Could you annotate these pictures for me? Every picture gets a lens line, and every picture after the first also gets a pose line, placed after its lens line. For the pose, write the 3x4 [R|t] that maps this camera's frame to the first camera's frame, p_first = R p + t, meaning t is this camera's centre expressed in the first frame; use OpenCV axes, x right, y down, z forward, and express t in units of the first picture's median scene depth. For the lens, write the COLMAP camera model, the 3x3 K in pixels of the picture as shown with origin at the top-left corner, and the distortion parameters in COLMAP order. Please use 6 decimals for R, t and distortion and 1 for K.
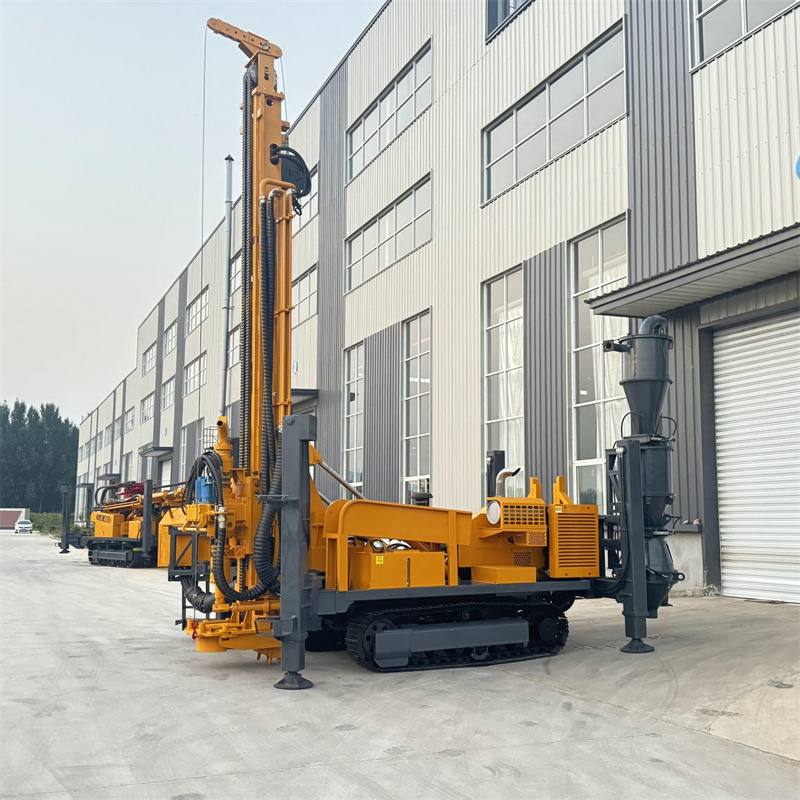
lens RADIAL K [[873.7, 0, 400.0], [0, 873.7, 400.0], [0, 0, 1]] dist [0.207062, -0.374347]
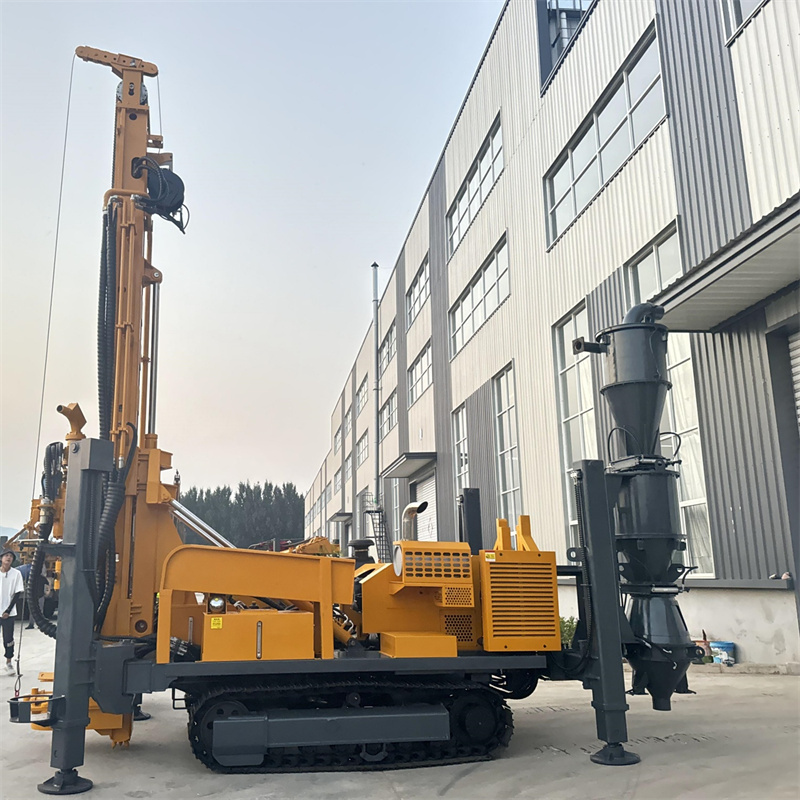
lens RADIAL K [[732.6, 0, 326.8], [0, 732.6, 402.5], [0, 0, 1]] dist [0.090340, -0.106749]
pose [[0.939980, -0.079431, -0.331857, 0.244964], [0.046615, 0.993303, -0.105714, 0.048711], [0.338031, 0.083899, 0.937388, 0.320890]]
